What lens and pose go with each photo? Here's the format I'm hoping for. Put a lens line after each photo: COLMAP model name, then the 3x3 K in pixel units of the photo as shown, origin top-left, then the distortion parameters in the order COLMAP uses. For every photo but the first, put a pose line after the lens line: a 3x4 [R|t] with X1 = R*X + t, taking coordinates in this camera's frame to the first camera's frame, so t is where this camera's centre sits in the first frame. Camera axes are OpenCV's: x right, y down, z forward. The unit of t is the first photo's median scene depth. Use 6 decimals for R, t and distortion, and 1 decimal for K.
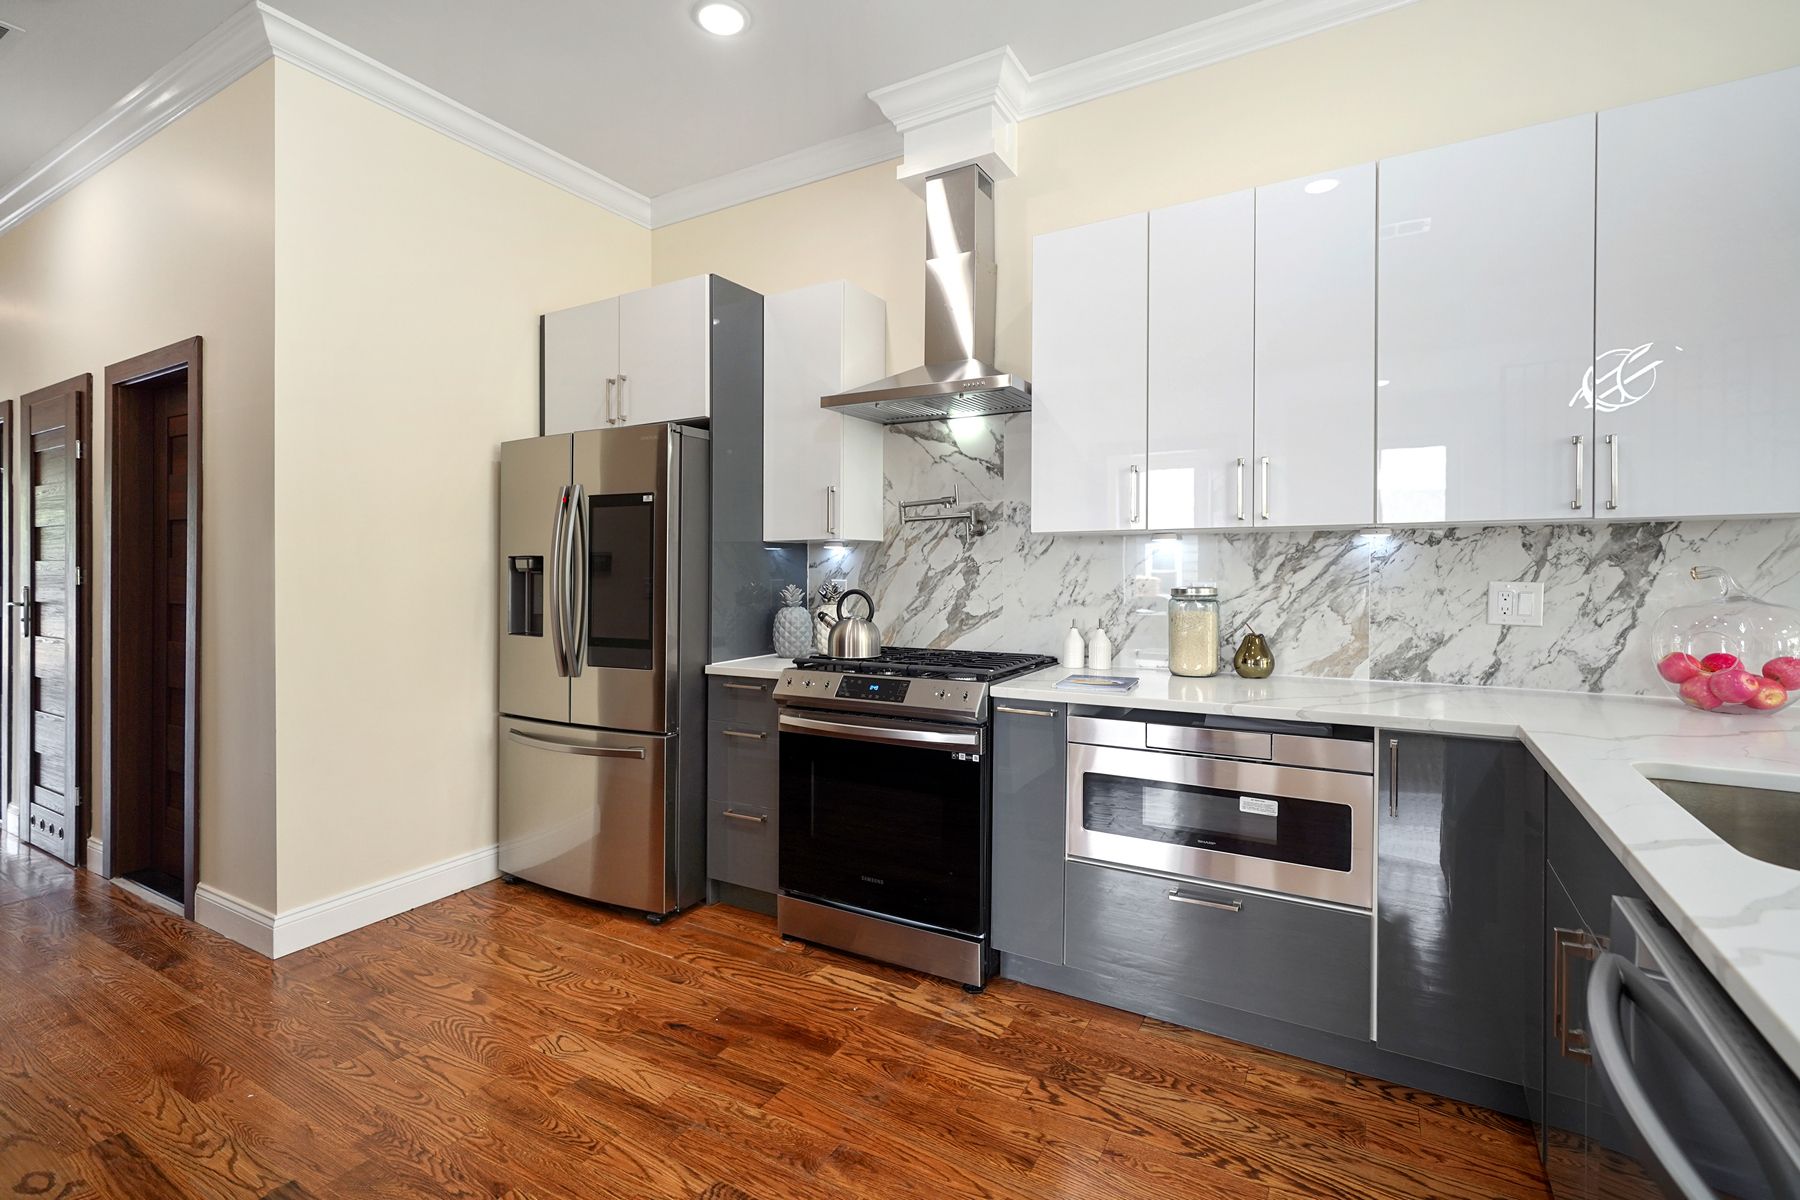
lens RADIAL K [[824.5, 0, 903.5], [0, 824.5, 563.1], [0, 0, 1]] dist [0.005354, 0.001044]
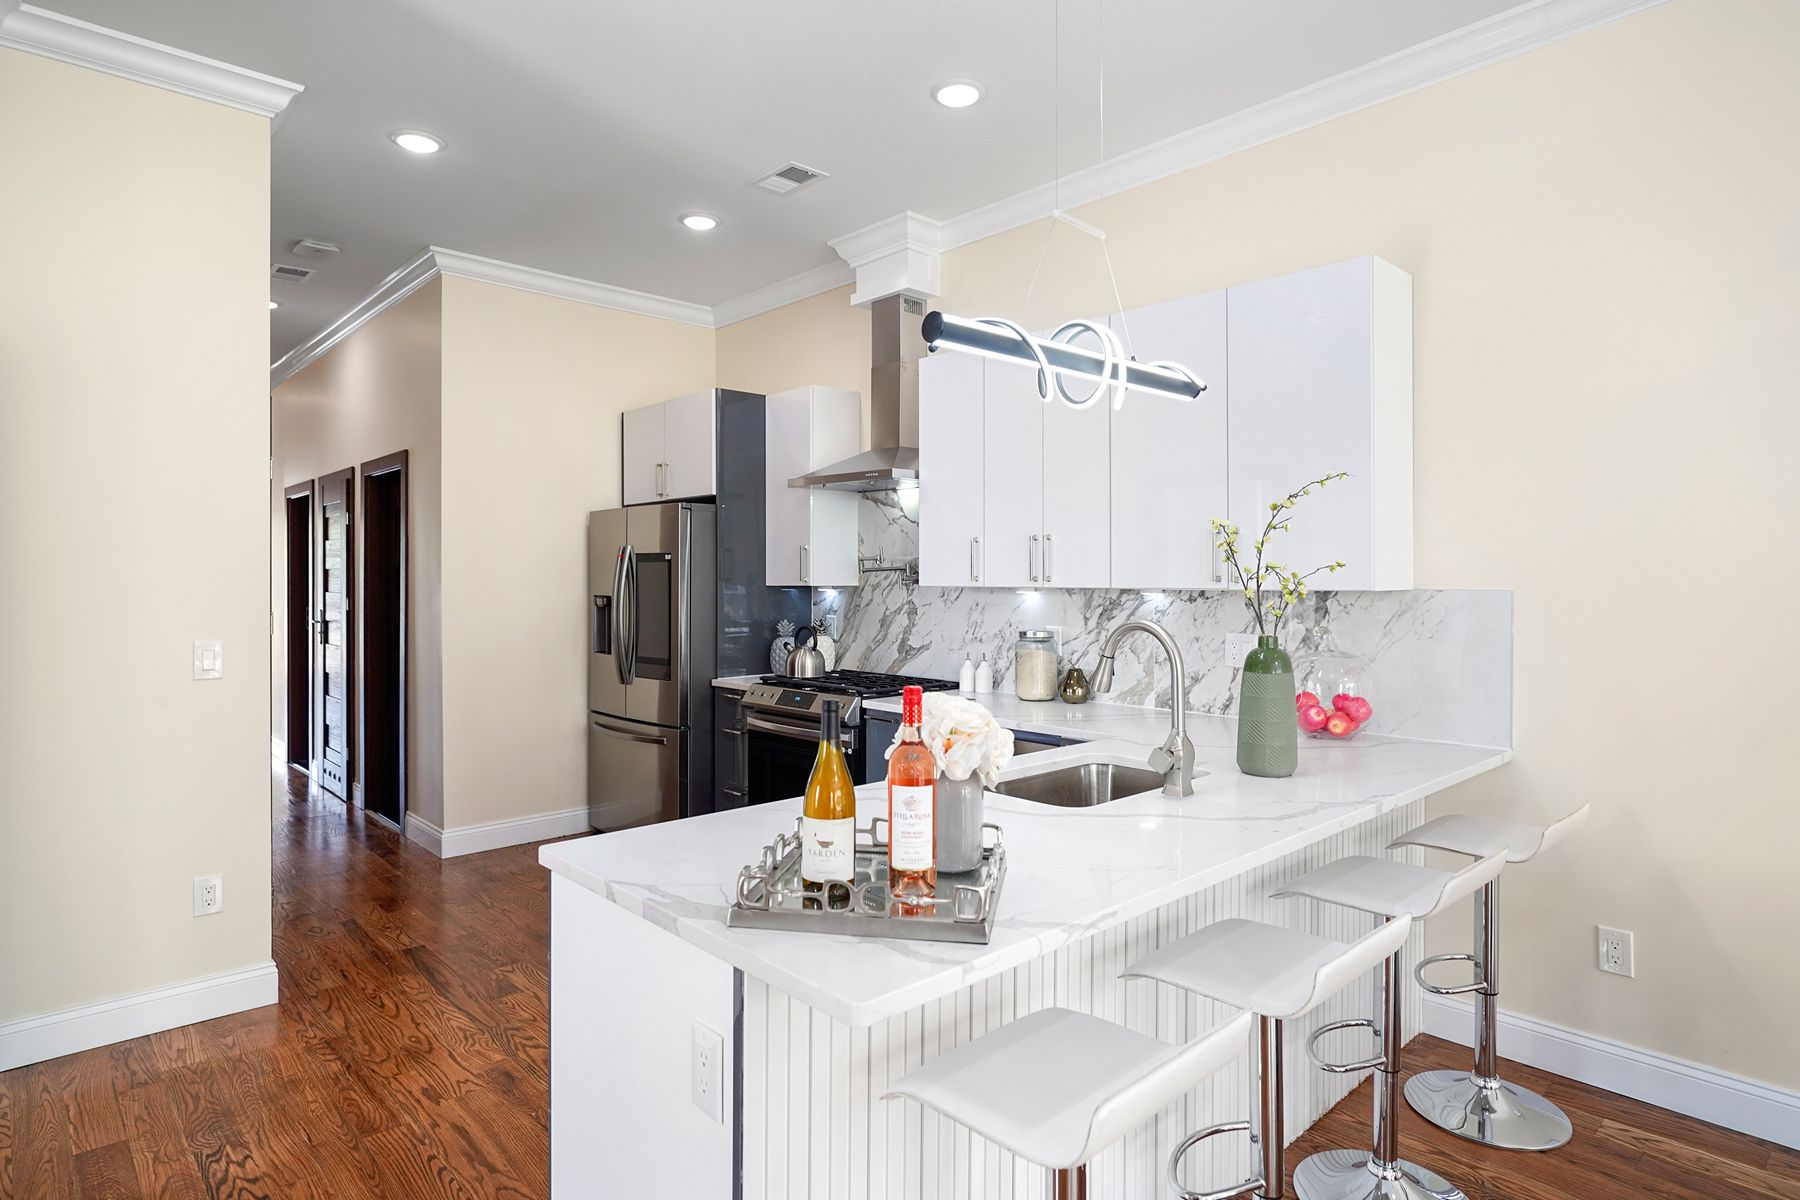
lens RADIAL K [[975.5, 0, 895.0], [0, 975.5, 585.0], [0, 0, 1]] dist [0.000805, 0.000867]
pose [[0.957341, 0.008044, -0.288847, 0.503502], [-0.005194, 0.999930, 0.010632, -0.048509], [0.288912, -0.008678, 0.957316, -0.434975]]
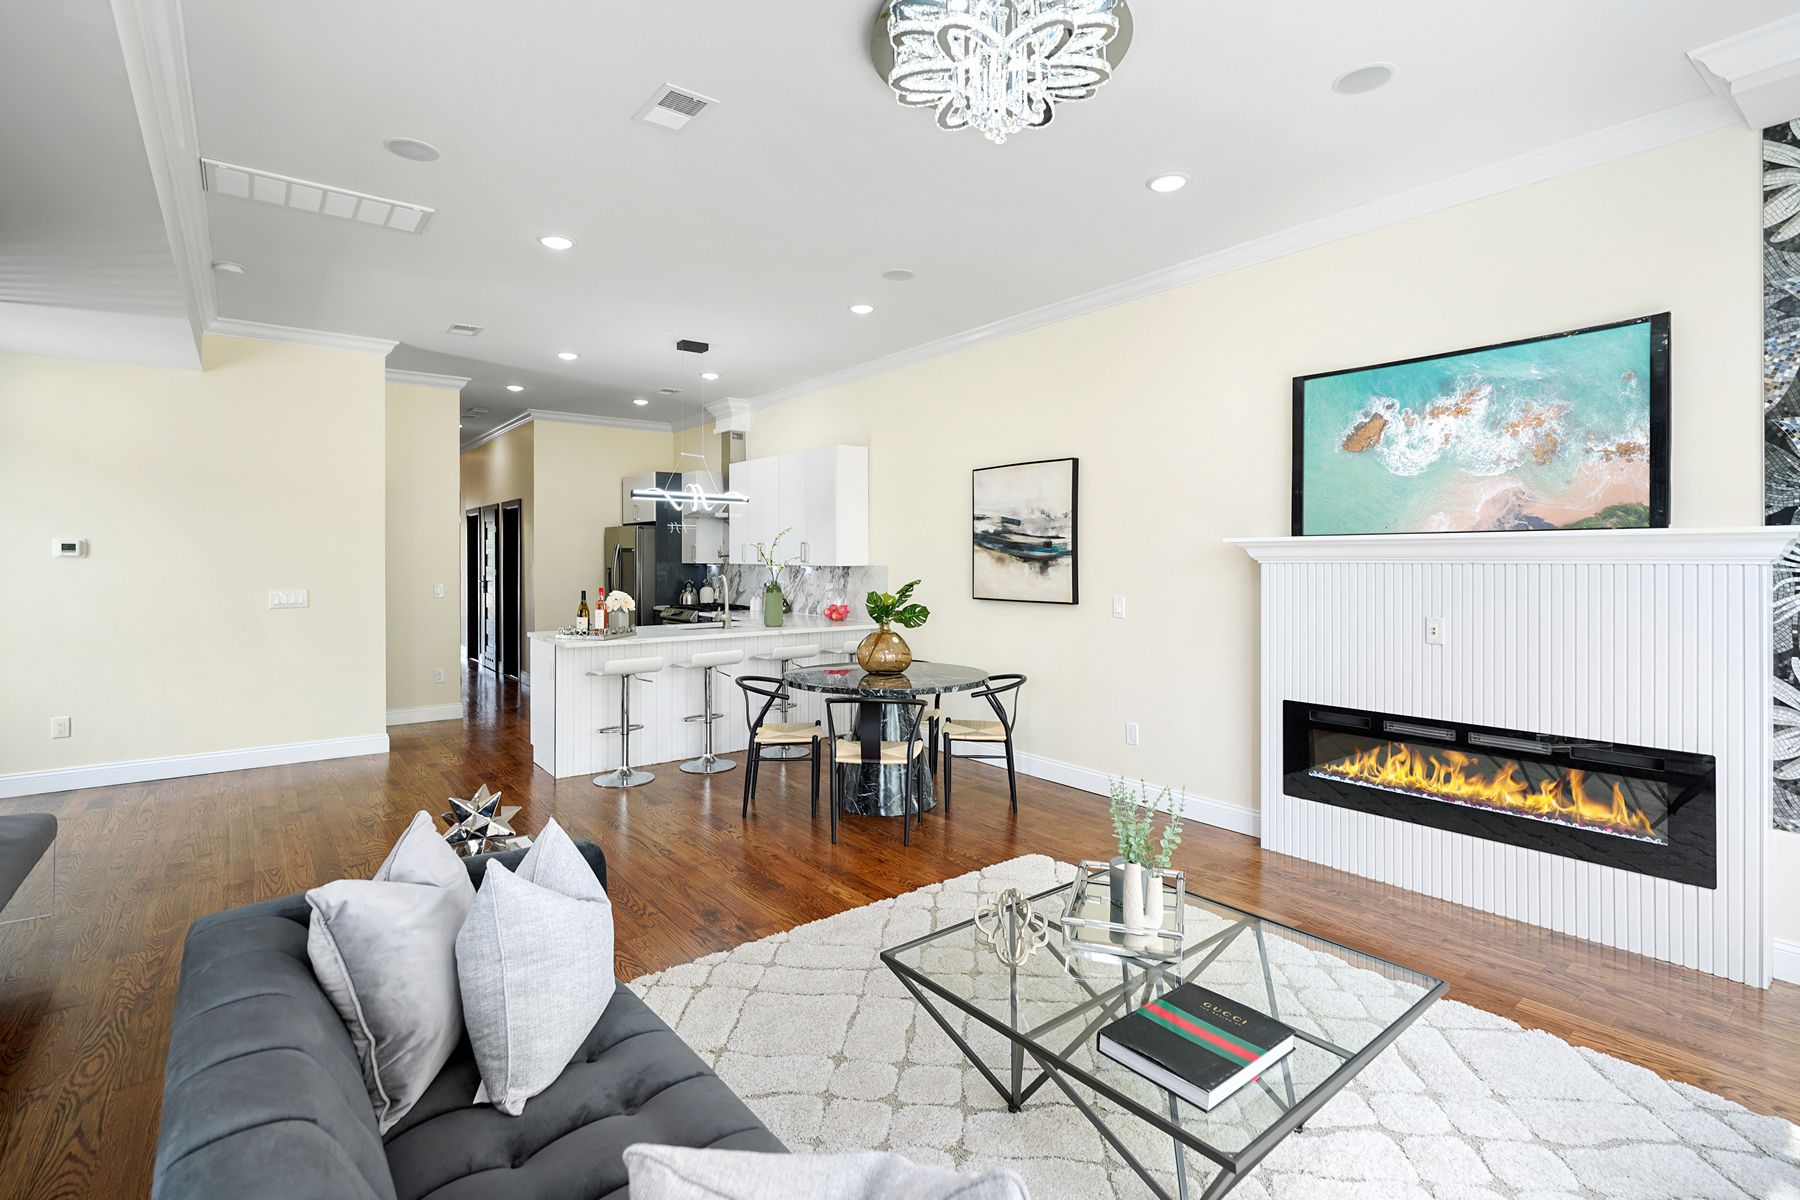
lens RADIAL K [[824.5, 0, 892.6], [0, 824.5, 562.3], [0, 0, 1]] dist [0.005354, 0.001044]
pose [[0.929887, 0.009829, -0.367715, 1.615262], [-0.004309, 0.999865, 0.015829, -0.083300], [0.367821, -0.013134, 0.929804, -1.397884]]
